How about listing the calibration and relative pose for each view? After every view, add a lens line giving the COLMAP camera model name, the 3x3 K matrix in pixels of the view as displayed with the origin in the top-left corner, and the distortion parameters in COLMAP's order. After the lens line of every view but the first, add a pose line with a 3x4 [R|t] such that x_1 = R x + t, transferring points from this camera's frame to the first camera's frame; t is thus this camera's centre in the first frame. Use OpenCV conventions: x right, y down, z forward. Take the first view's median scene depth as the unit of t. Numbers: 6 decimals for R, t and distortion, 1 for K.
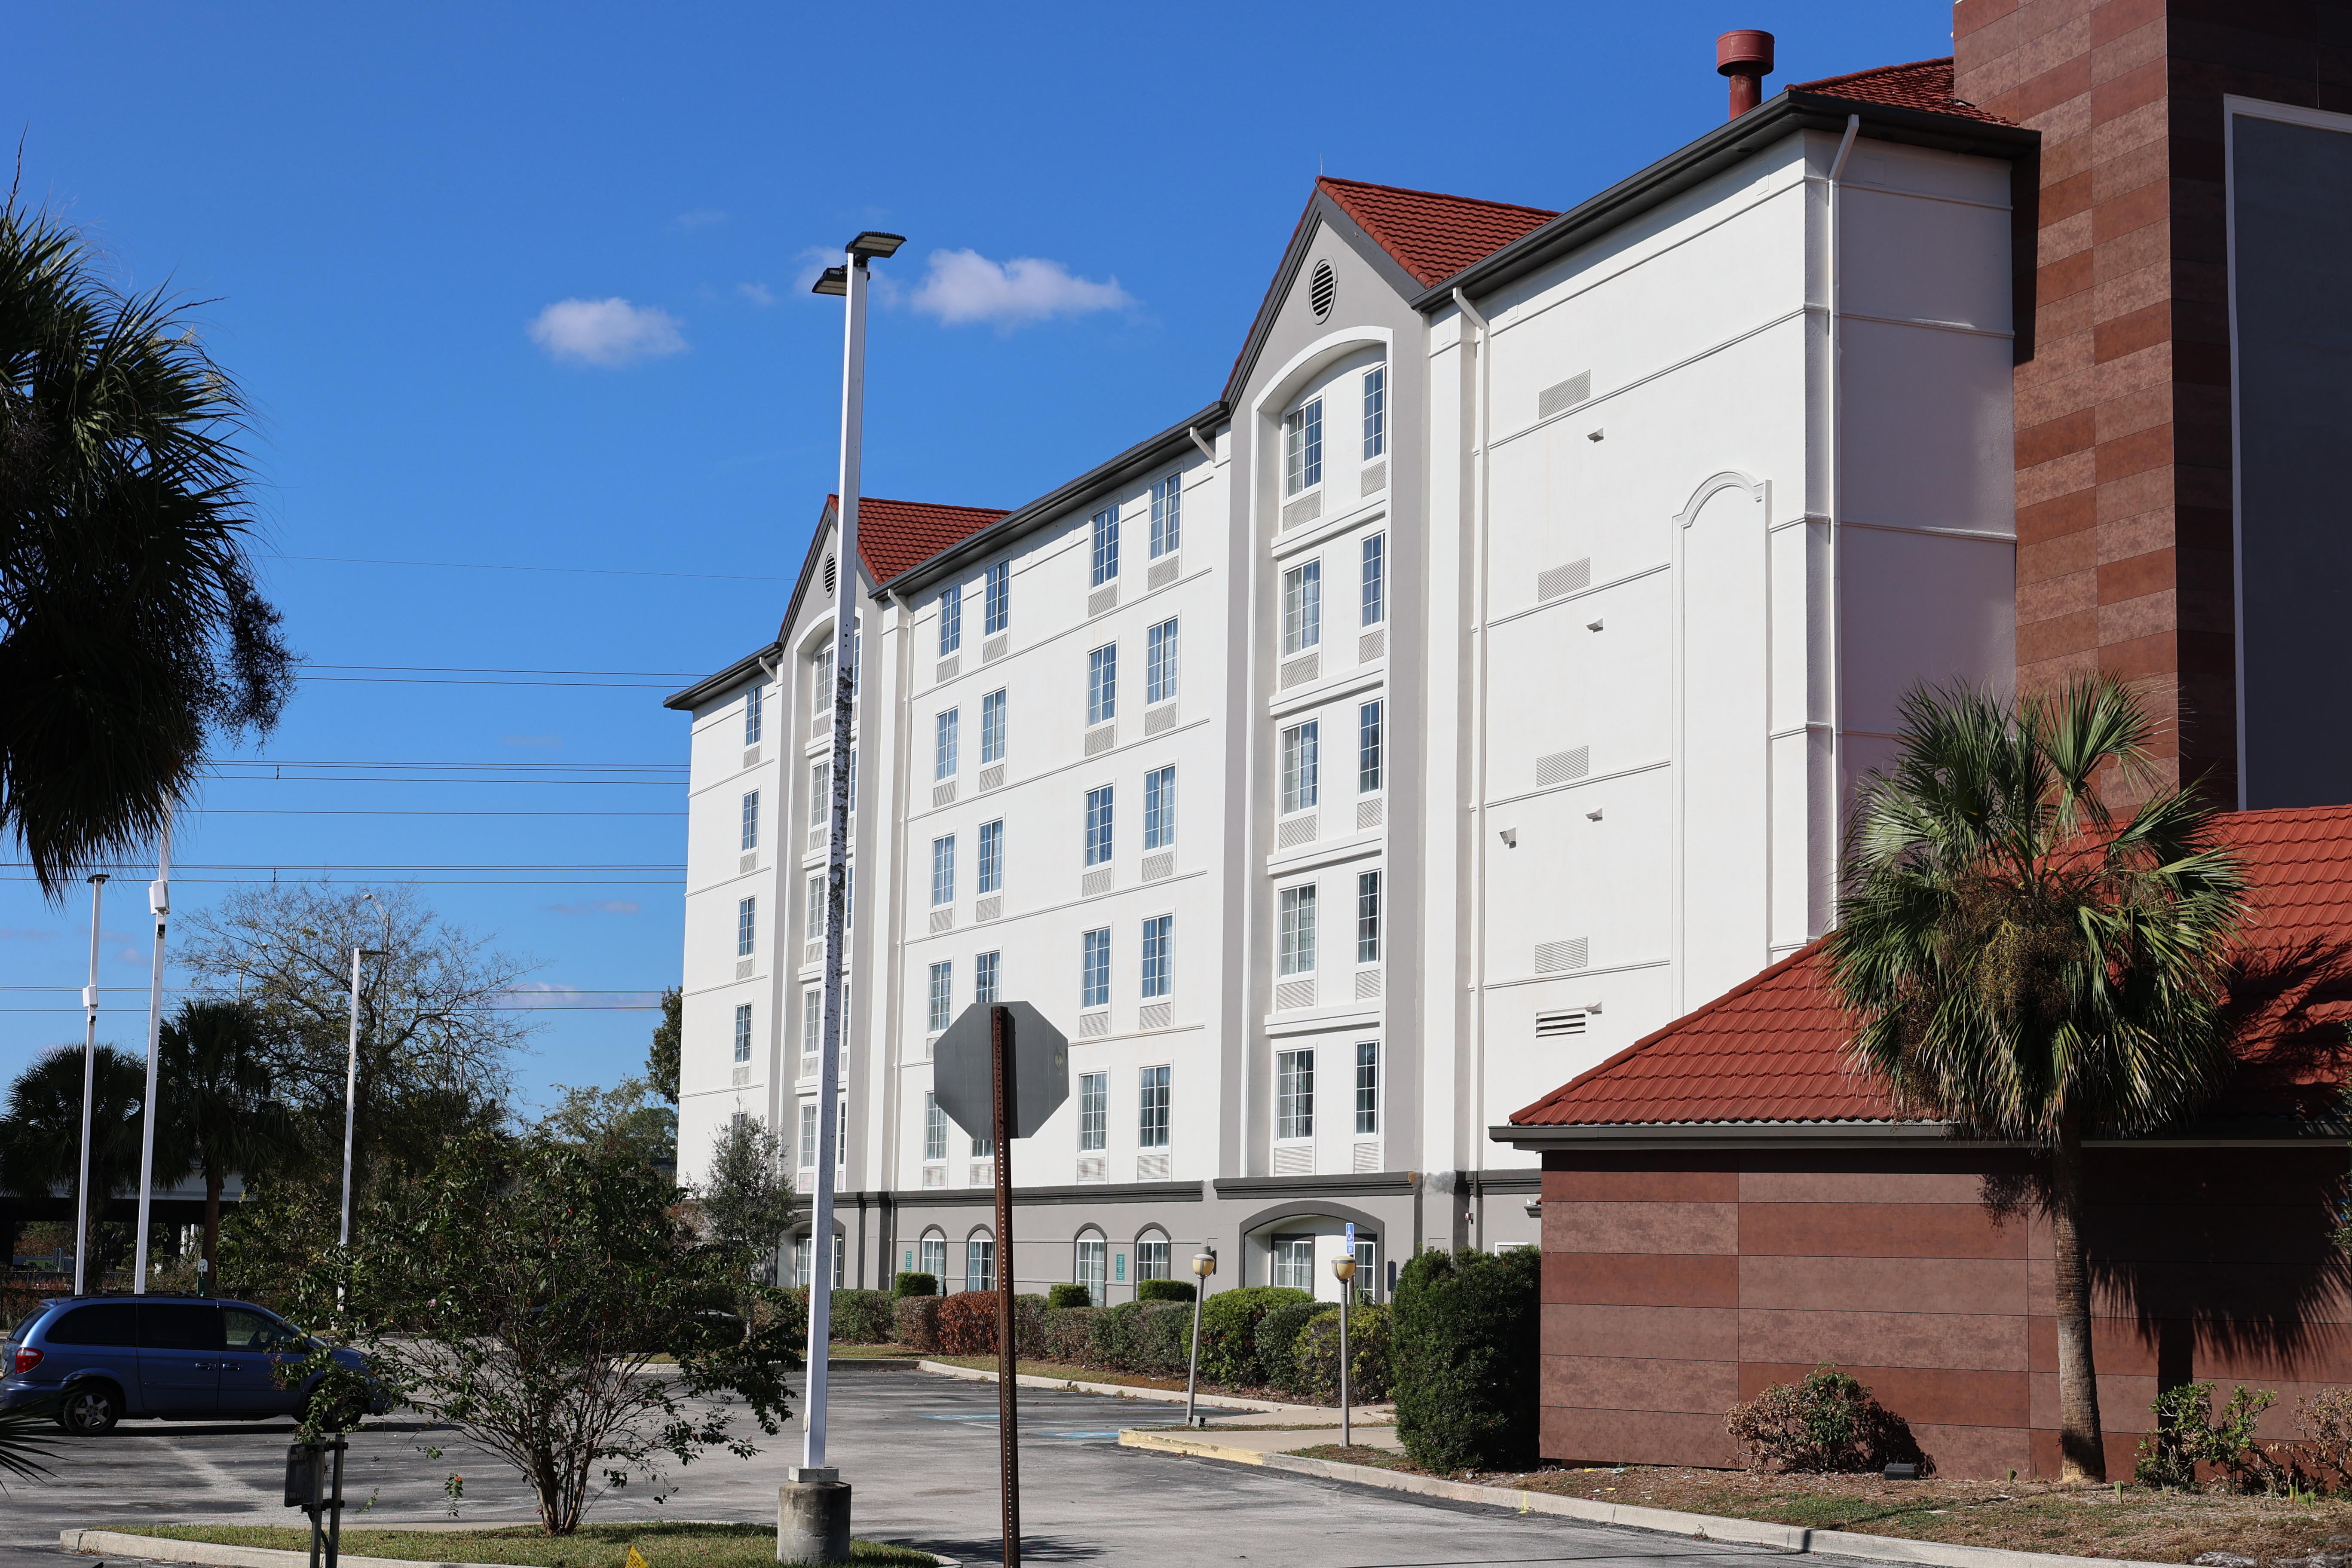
lens RADIAL K [[3749.0, 0, 1176.0], [0, 3749.0, 784.0], [0, 0, 1]] dist [0.006405, 0.040993]
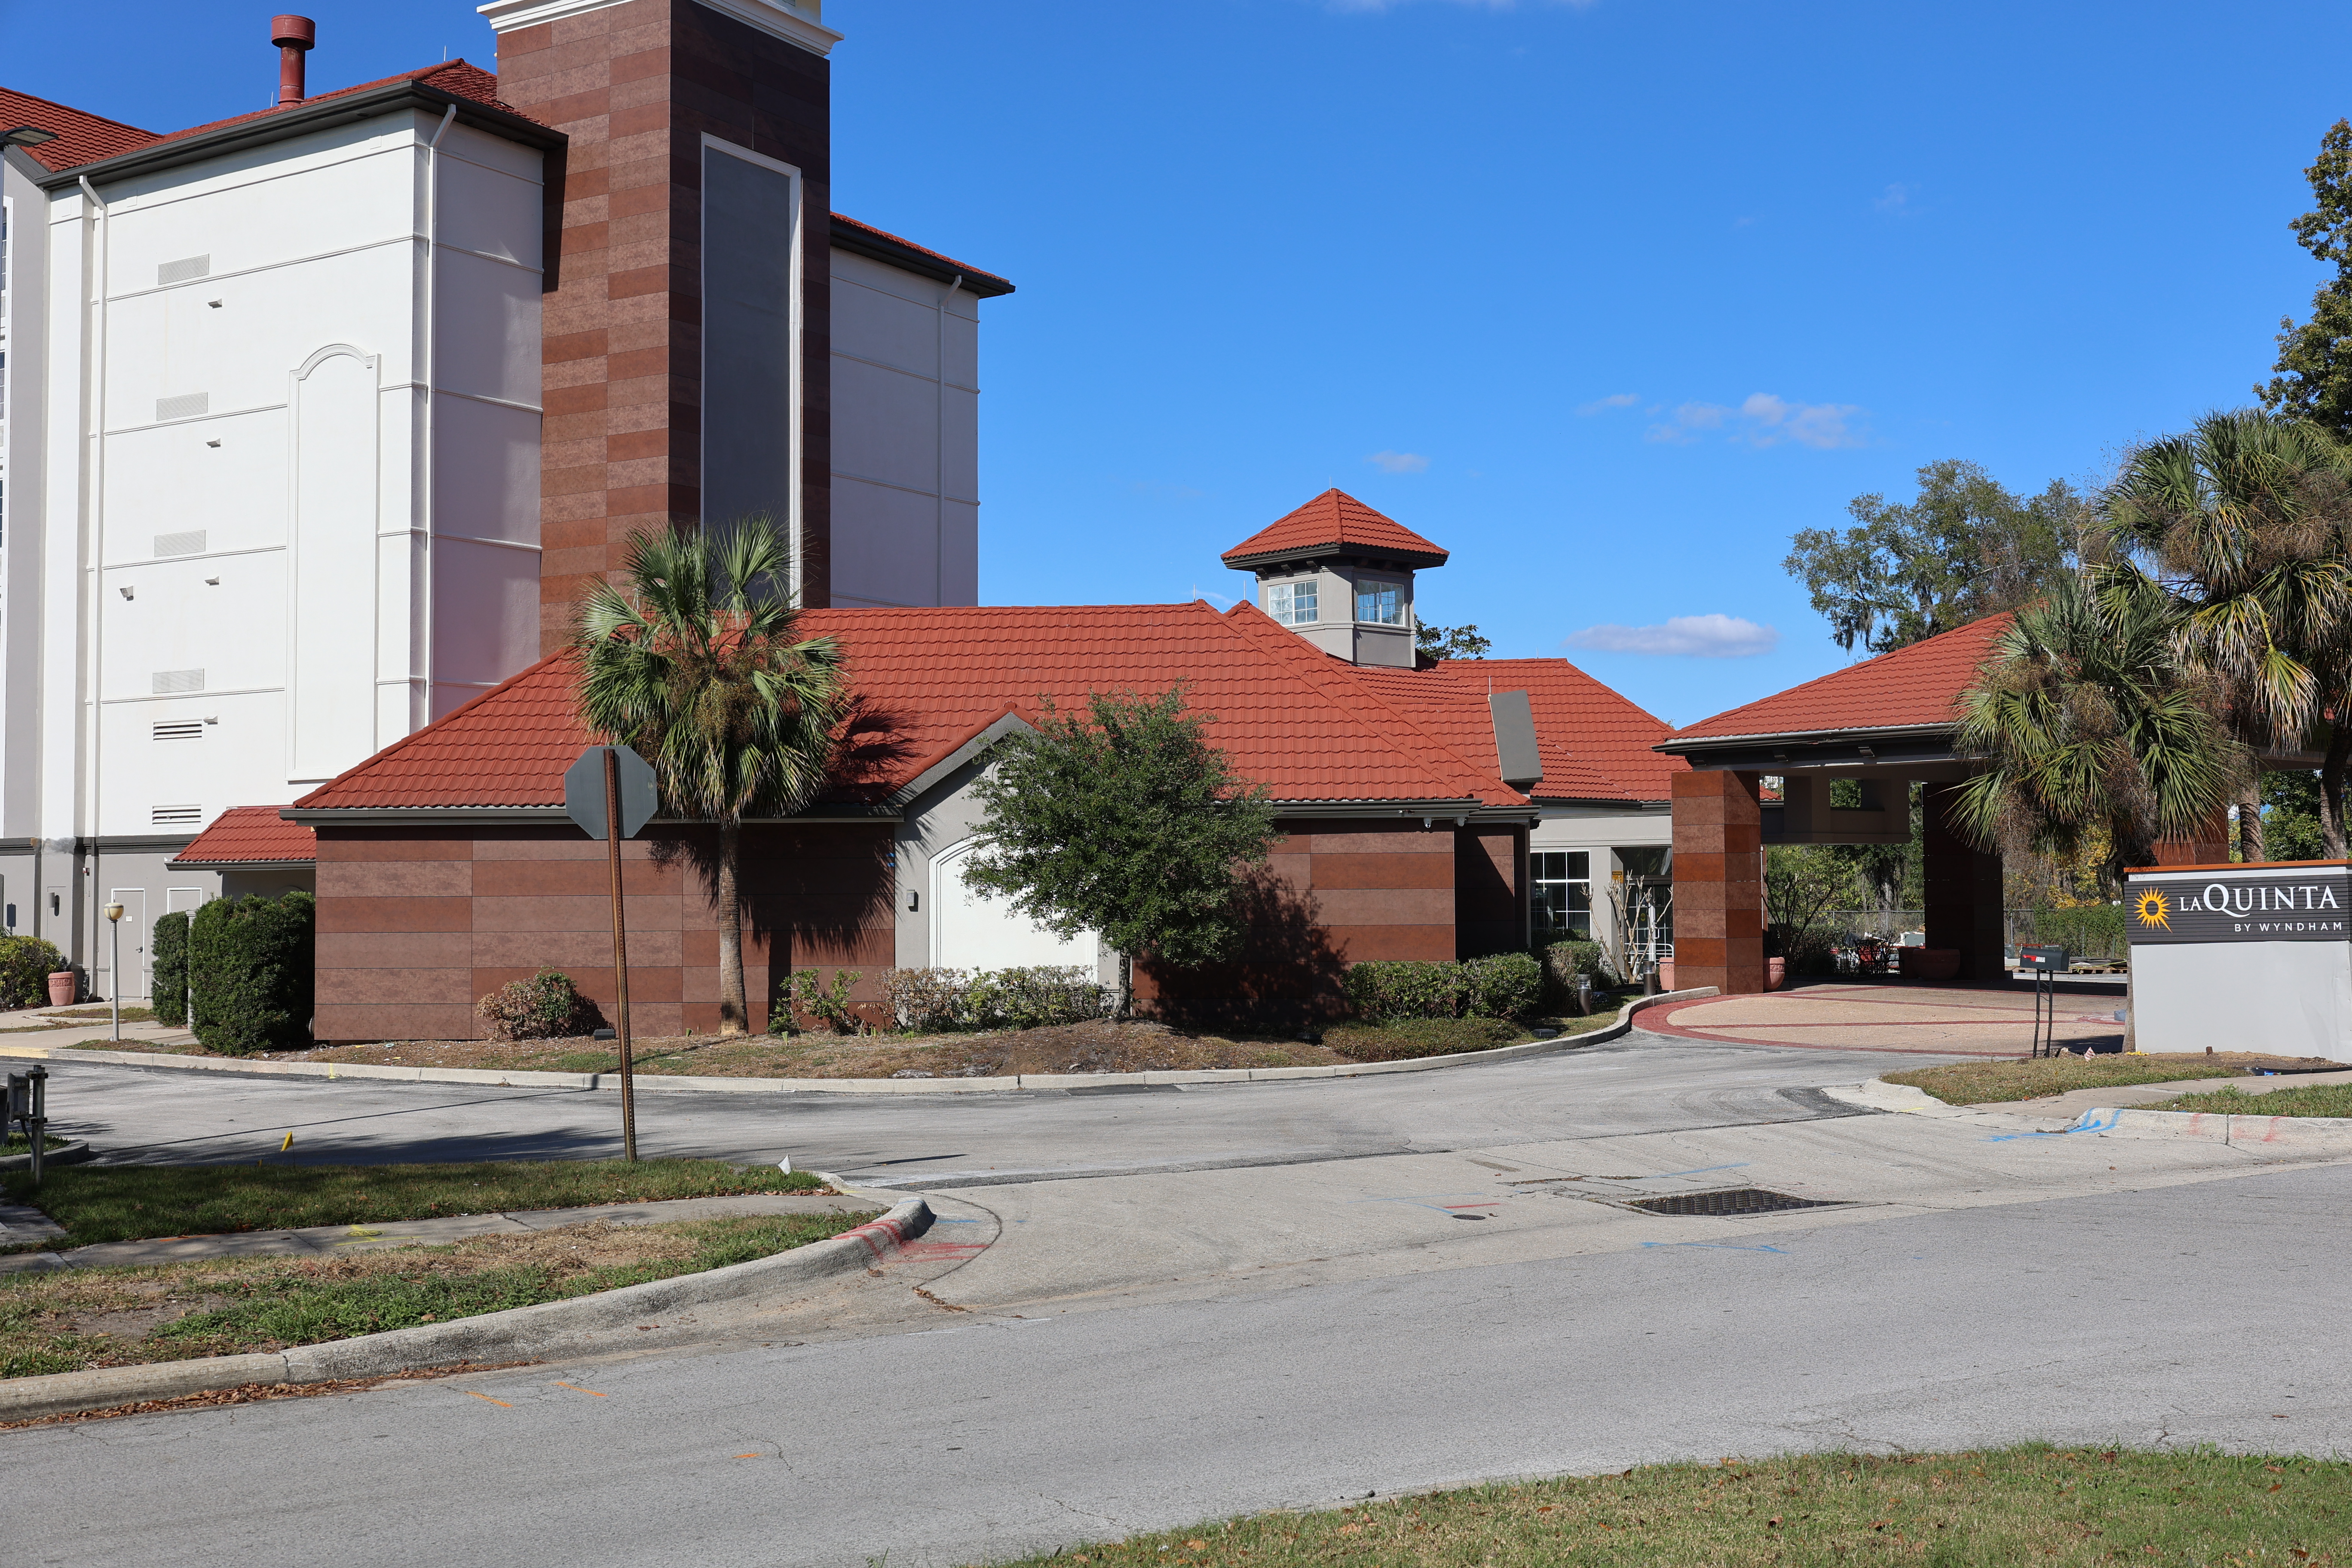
lens RADIAL K [[2571.6, 0, 1176.0], [0, 2571.6, 784.0], [0, 0, 1]] dist [0.016633, 0.001666]
pose [[0.805616, 0.002181, 0.592434, -0.184797], [-0.054761, 0.995986, 0.070800, -0.004341], [-0.589901, -0.089480, 0.802502, 0.021742]]
